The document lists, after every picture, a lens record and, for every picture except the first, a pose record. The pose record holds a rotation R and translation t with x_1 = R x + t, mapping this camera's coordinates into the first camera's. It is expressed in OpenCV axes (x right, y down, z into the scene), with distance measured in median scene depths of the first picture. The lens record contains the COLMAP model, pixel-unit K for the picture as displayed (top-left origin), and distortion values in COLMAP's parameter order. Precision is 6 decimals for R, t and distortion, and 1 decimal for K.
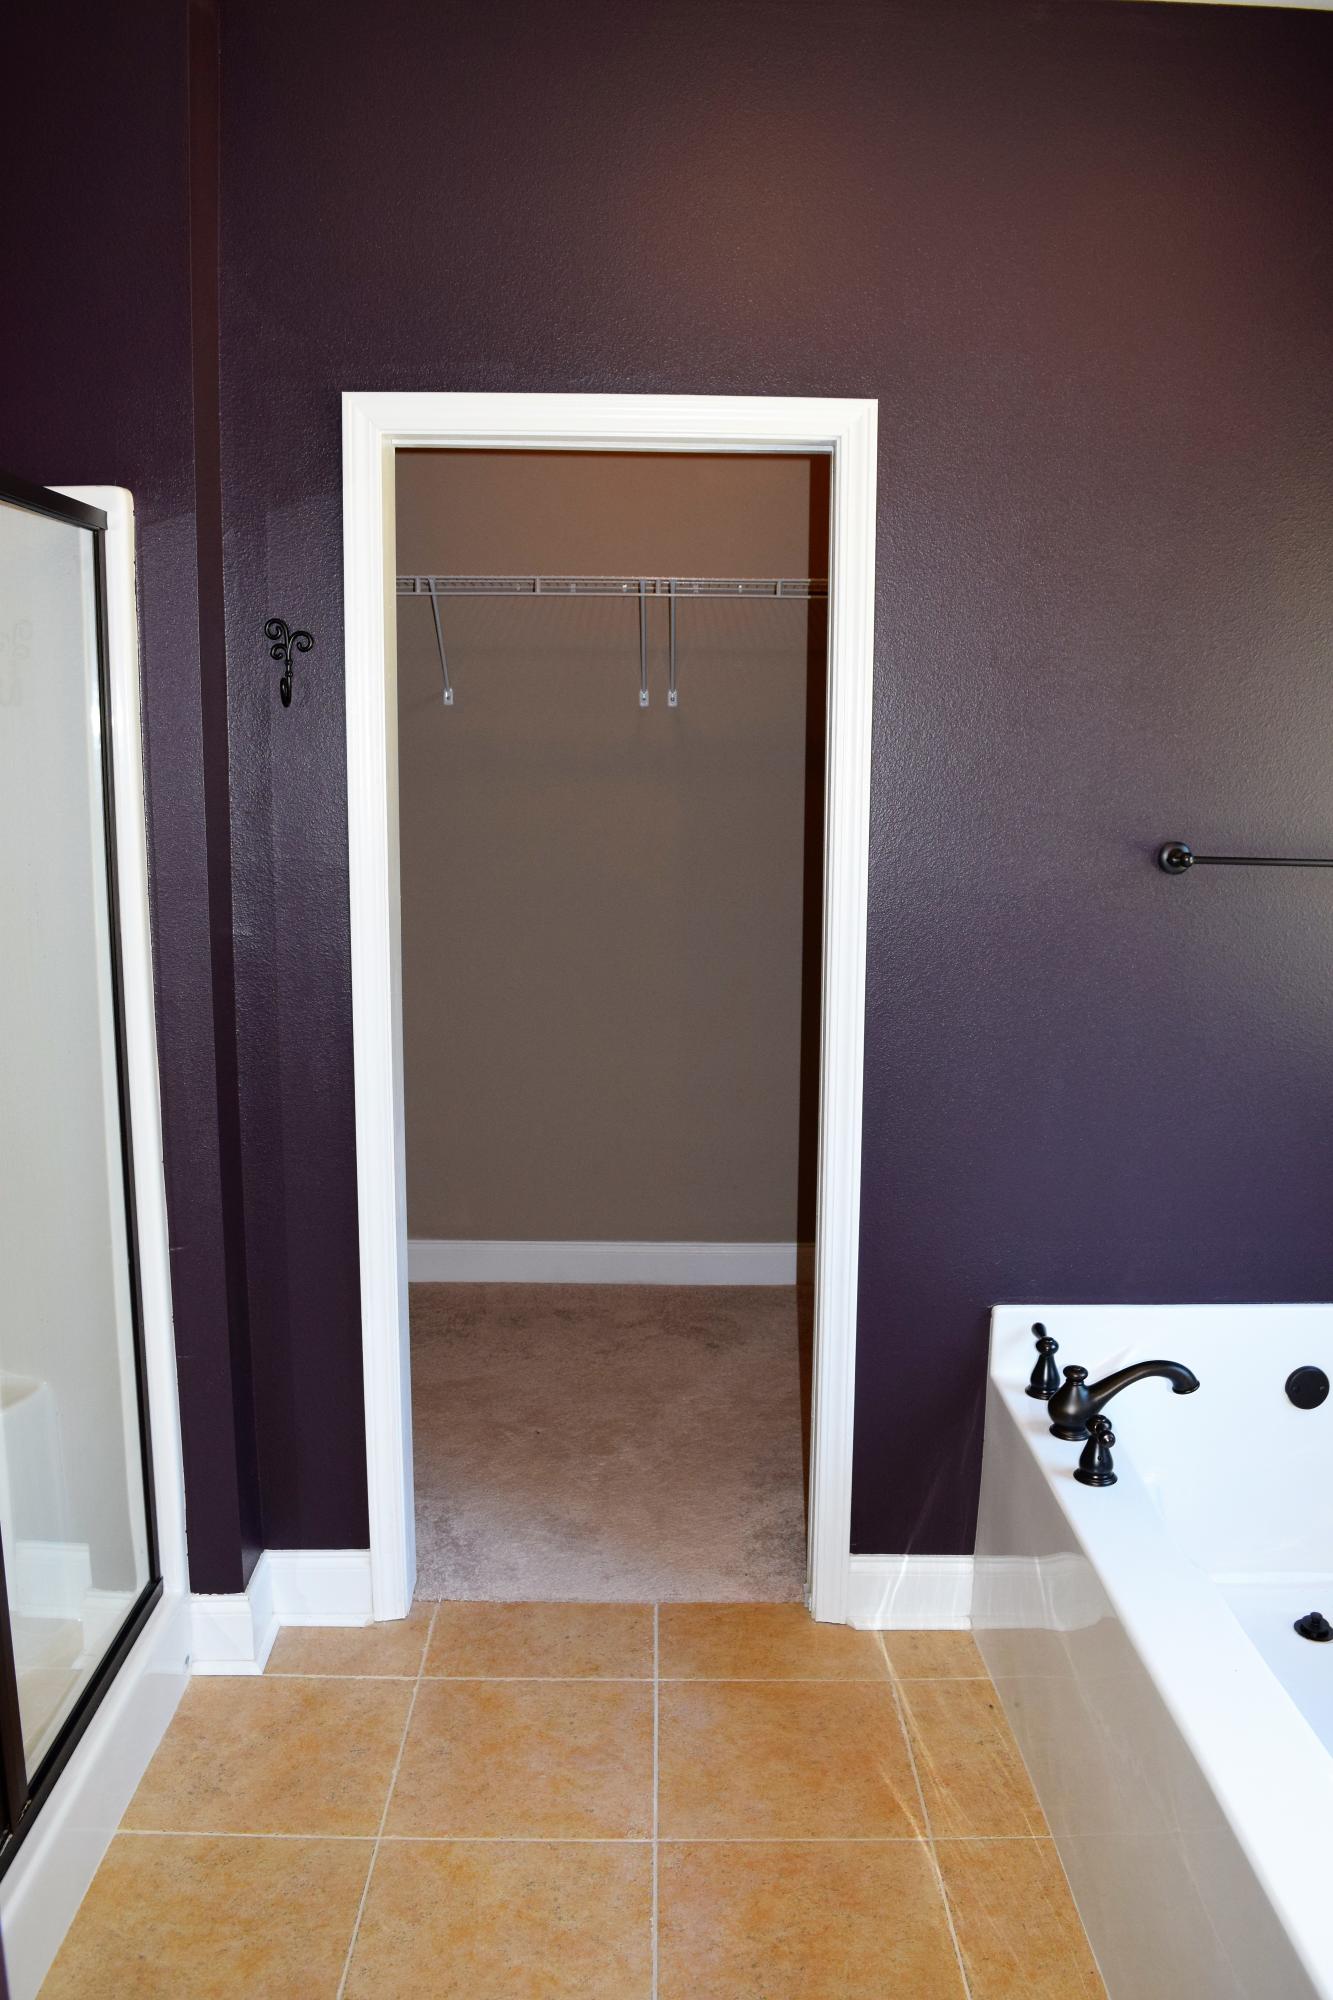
lens RADIAL K [[1567.5, 0, 666.5], [0, 1567.5, 1000.0], [0, 0, 1]] dist [-0.079581, -0.000532]
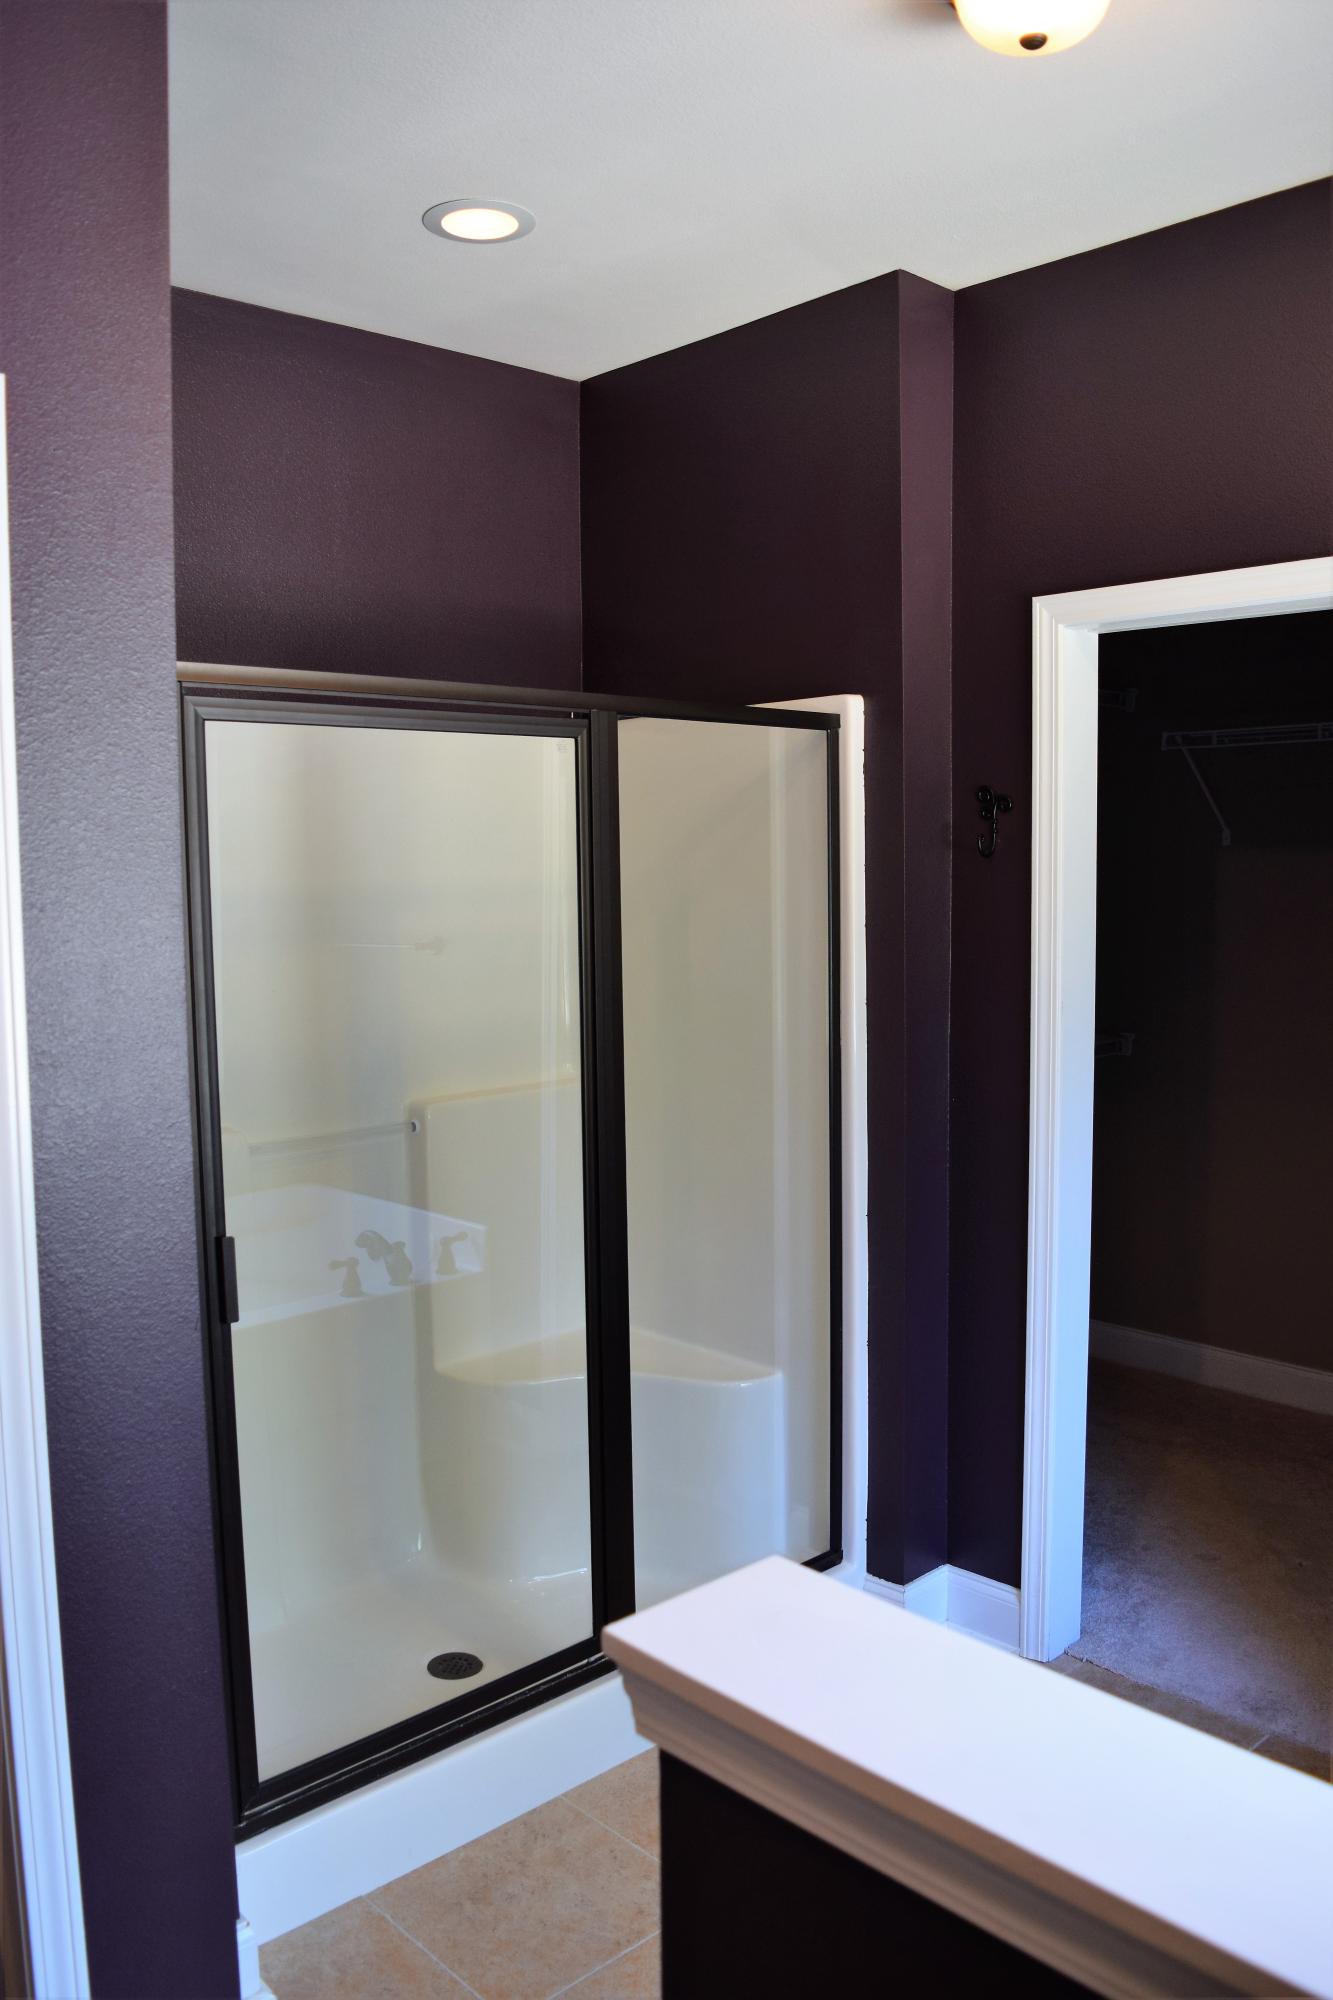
lens RADIAL K [[1567.5, 0, 666.5], [0, 1567.5, 1000.0], [0, 0, 1]] dist [-0.079581, -0.000532]
pose [[0.679799, 0.032859, -0.732662, 0.448656], [-0.099666, 0.993867, -0.047902, 0.005889], [0.726595, 0.105585, 0.678905, -0.000525]]
